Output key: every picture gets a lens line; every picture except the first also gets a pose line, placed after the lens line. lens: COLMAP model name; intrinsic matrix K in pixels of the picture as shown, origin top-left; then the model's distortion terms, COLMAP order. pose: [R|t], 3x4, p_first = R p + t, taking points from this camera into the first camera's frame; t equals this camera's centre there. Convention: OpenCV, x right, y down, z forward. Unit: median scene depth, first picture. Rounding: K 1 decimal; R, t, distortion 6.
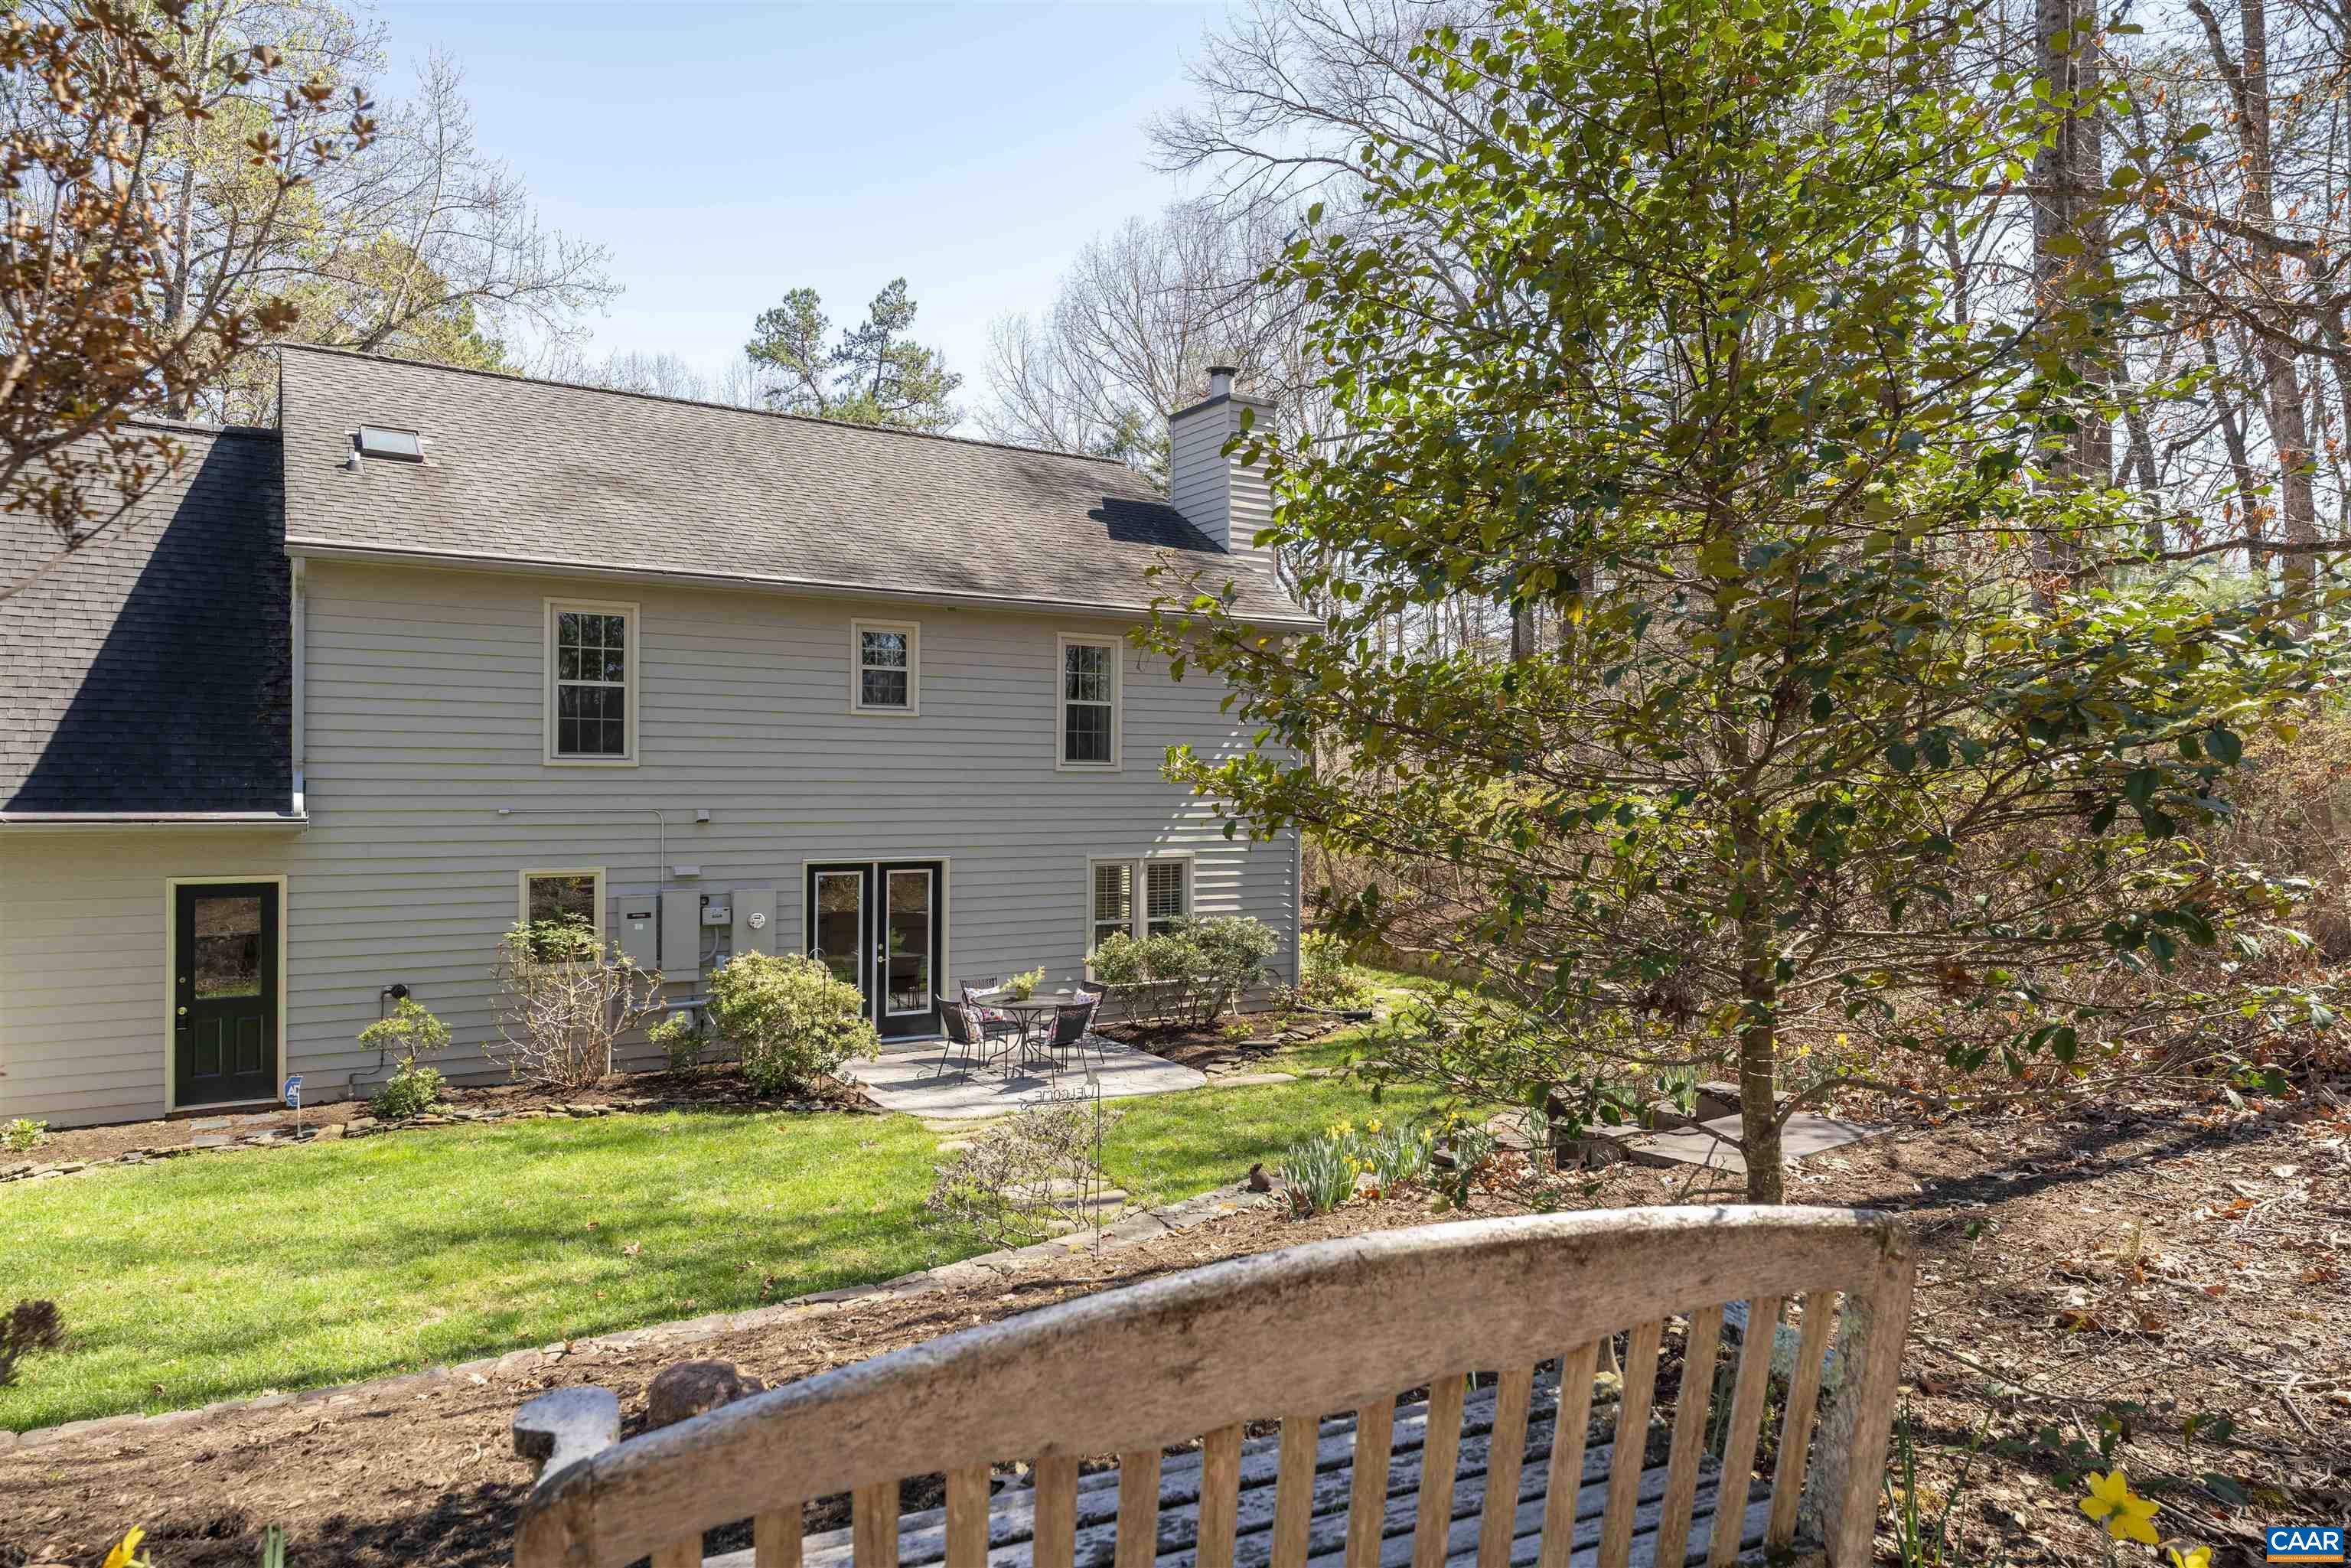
lens RADIAL K [[1447.1, 0, 1173.7], [0, 1447.1, 788.1], [0, 0, 1]] dist [0.000721, 0.000558]
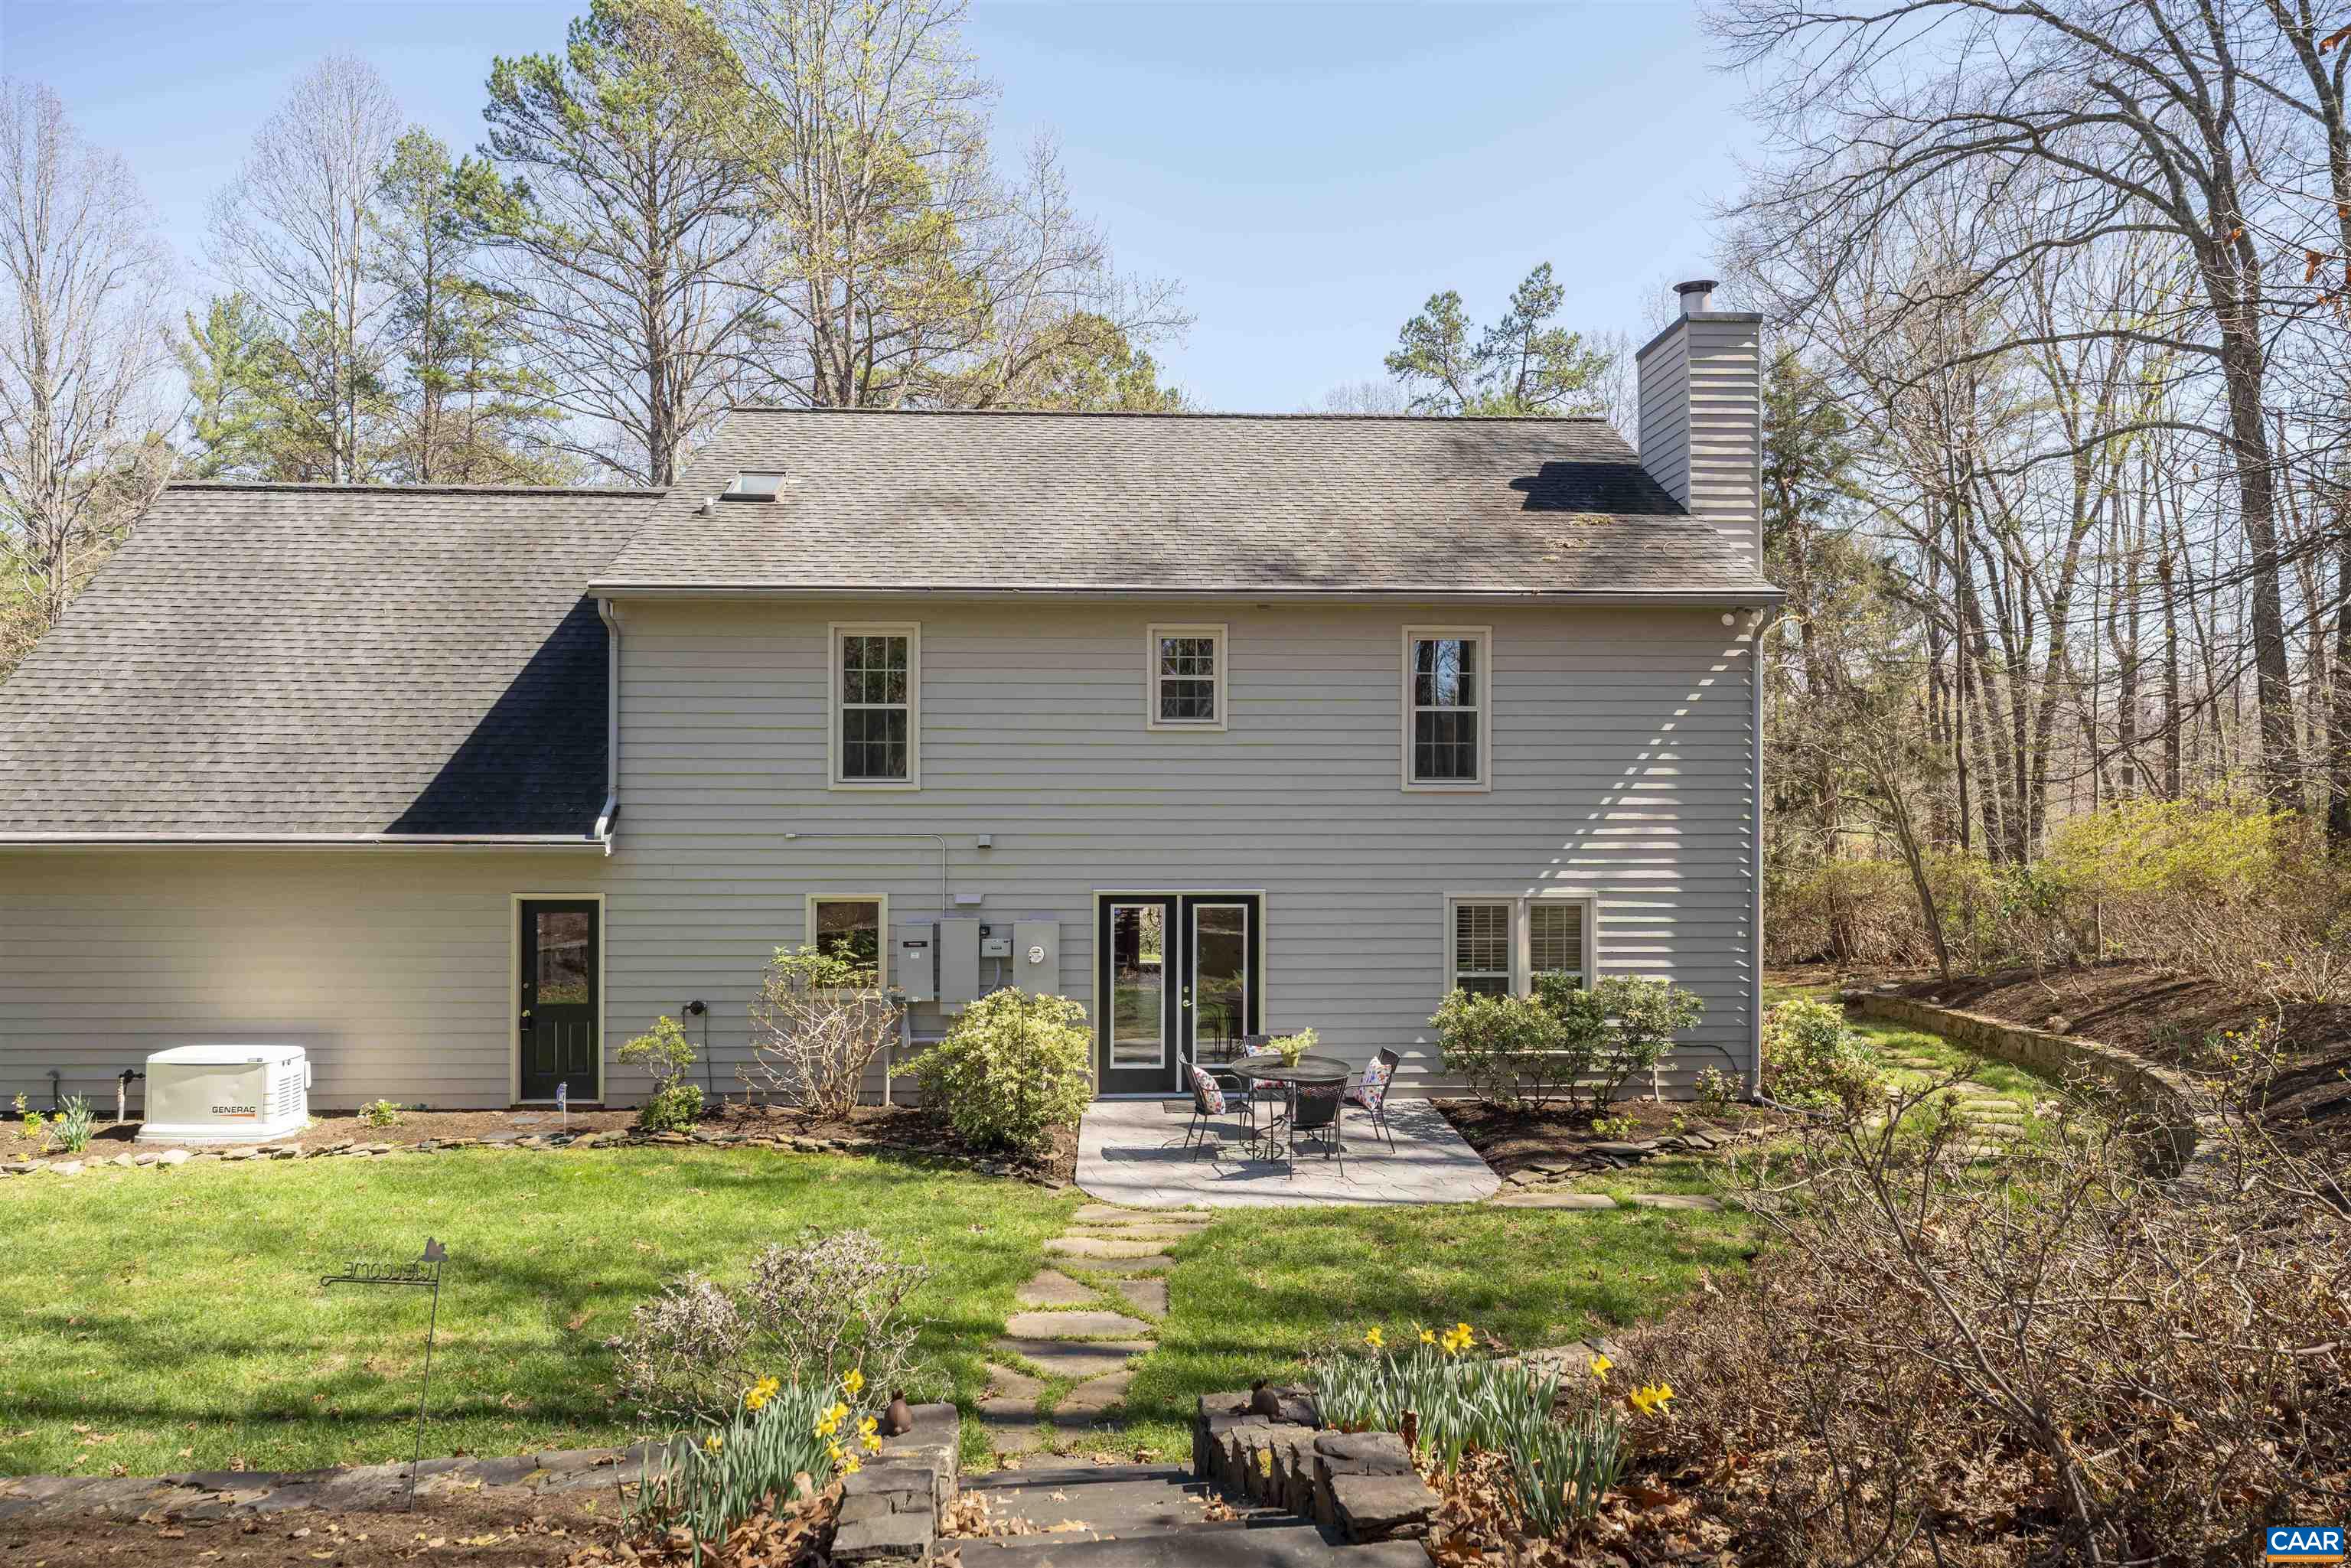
lens RADIAL K [[1453.2, 0, 1176.8], [0, 1453.2, 776.4], [0, 0, 1]] dist [-0.001635, -0.000946]
pose [[0.868163, -0.009630, -0.496186, 0.236815], [0.001385, 0.999855, -0.016982, -0.006512], [0.496277, 0.014056, 0.868050, 0.215860]]
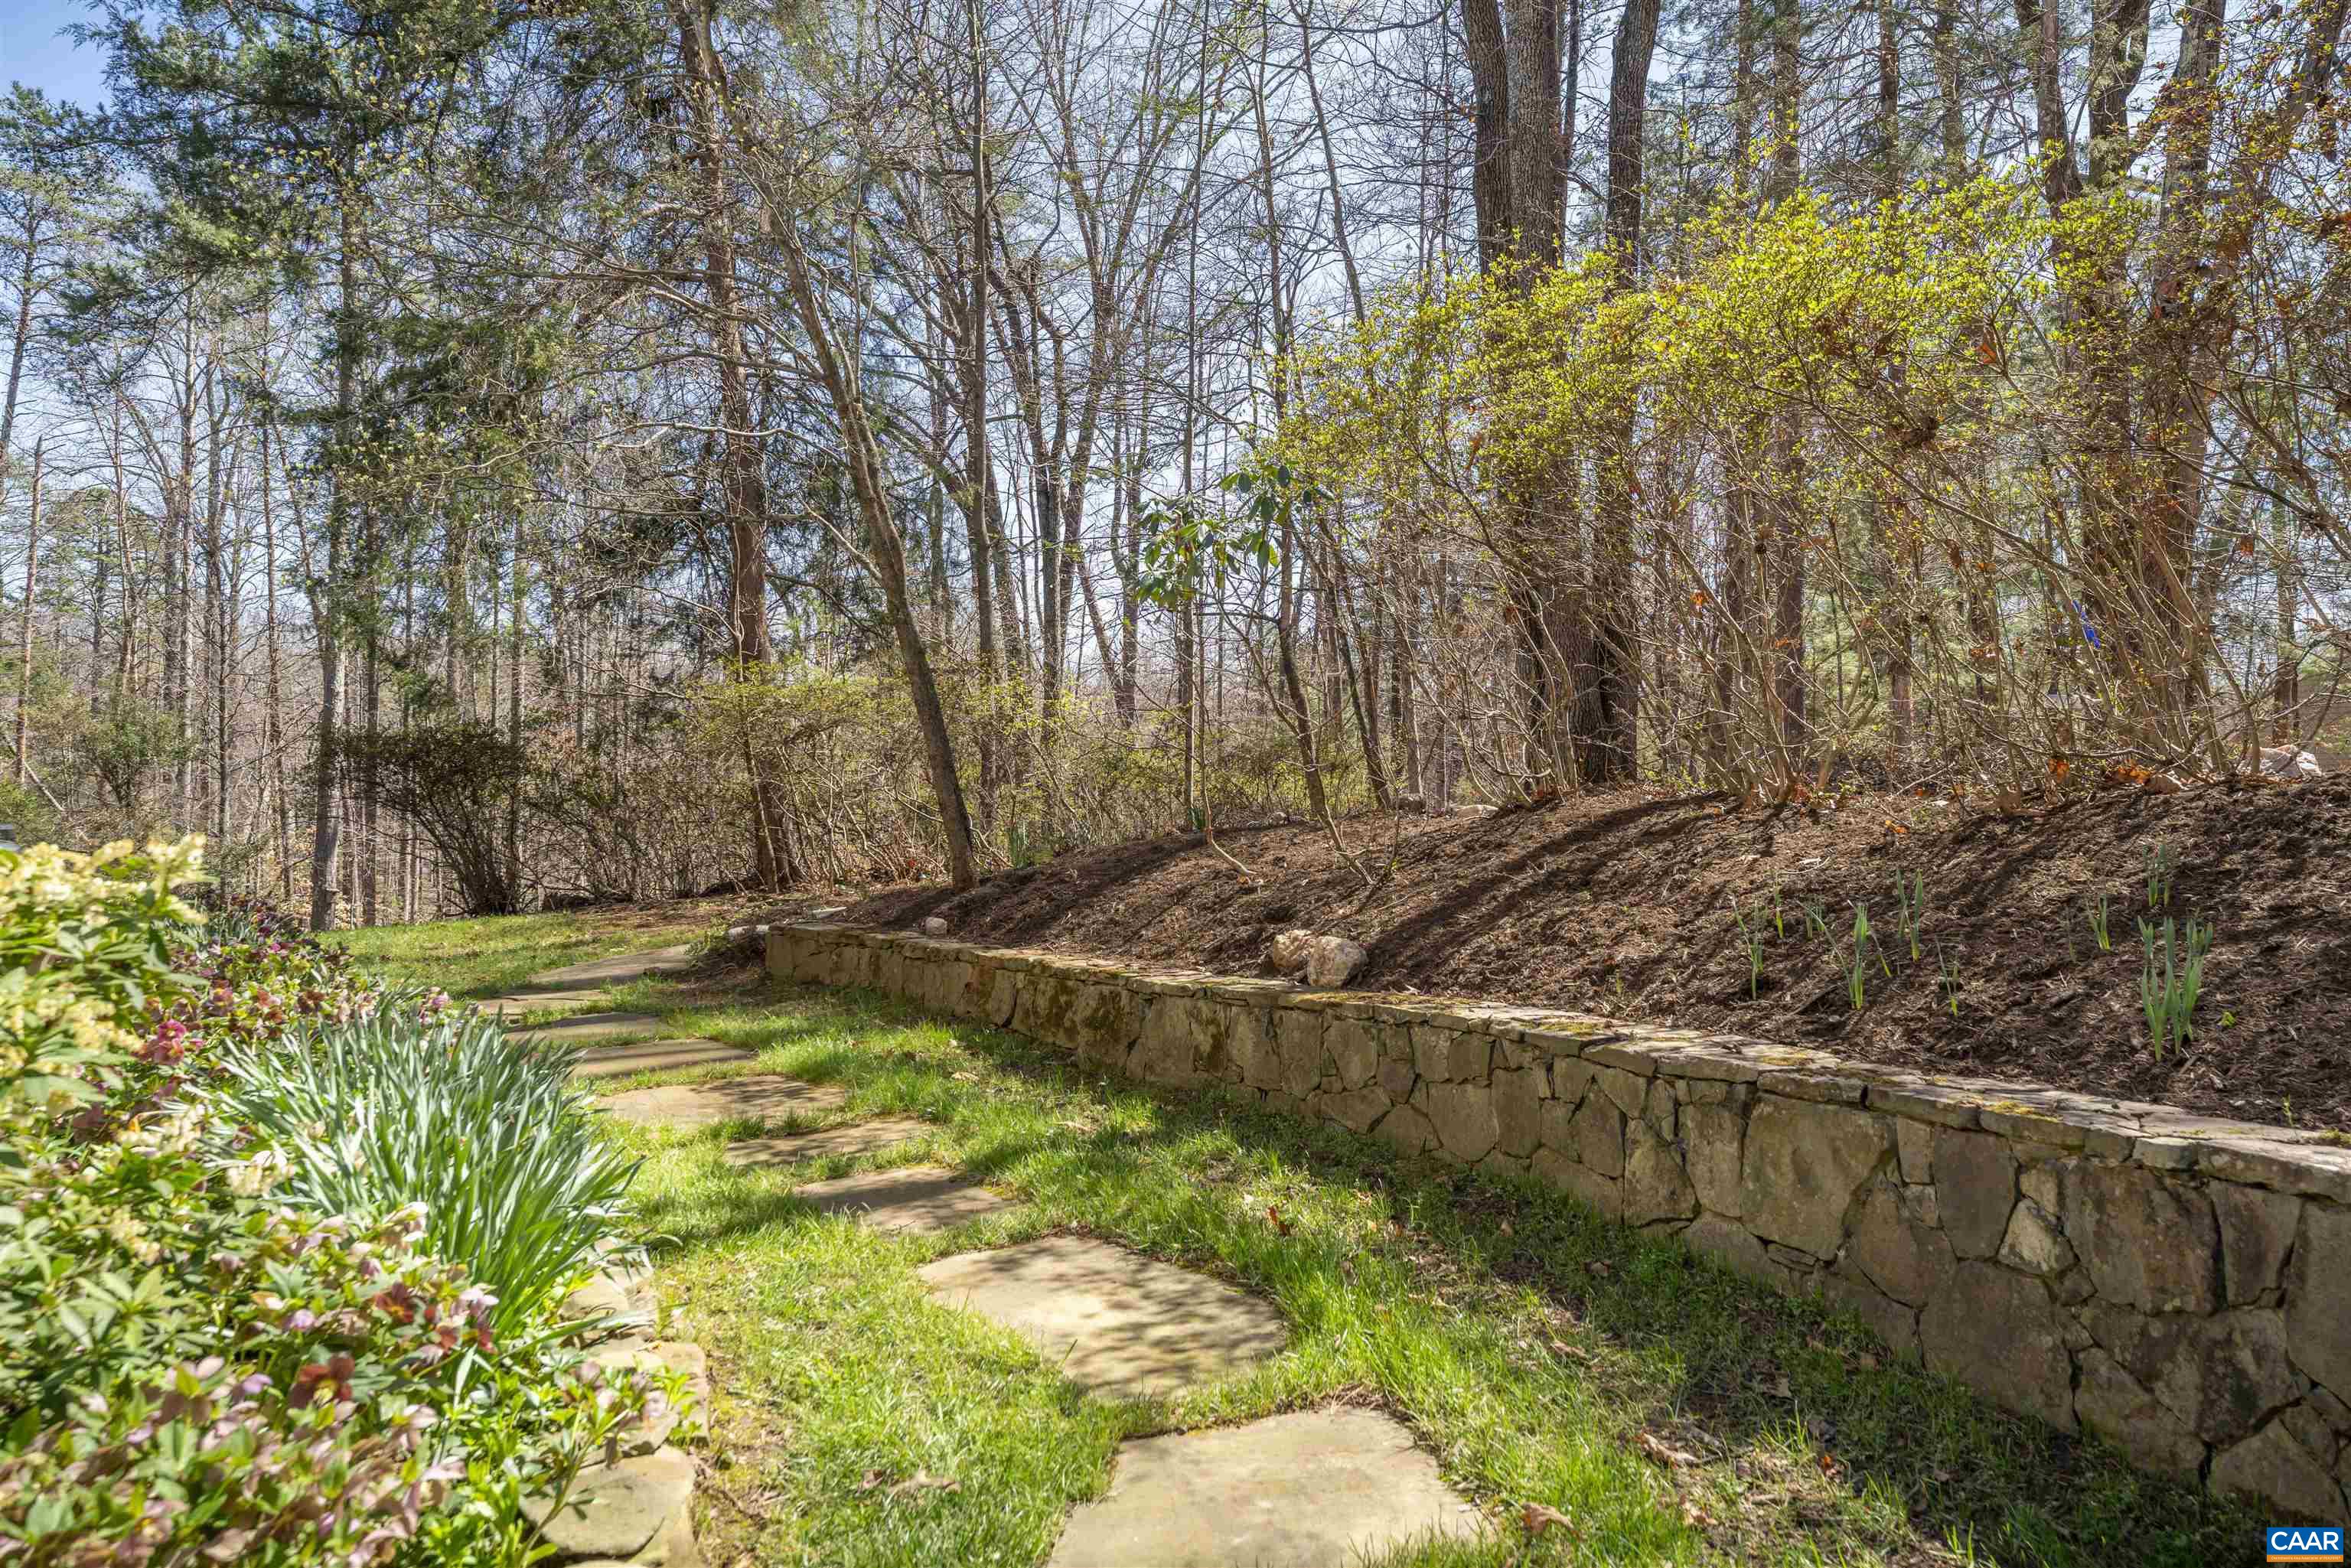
lens RADIAL K [[1525.9, 0, 1174.0], [0, 1525.9, 780.4], [0, 0, 1]] dist [0.004469, 0.000497]
pose [[0.993166, 0.000073, 0.116707, 0.199566], [0.000715, 0.999977, -0.006714, 0.121645], [-0.116705, 0.006752, 0.993144, 1.133638]]
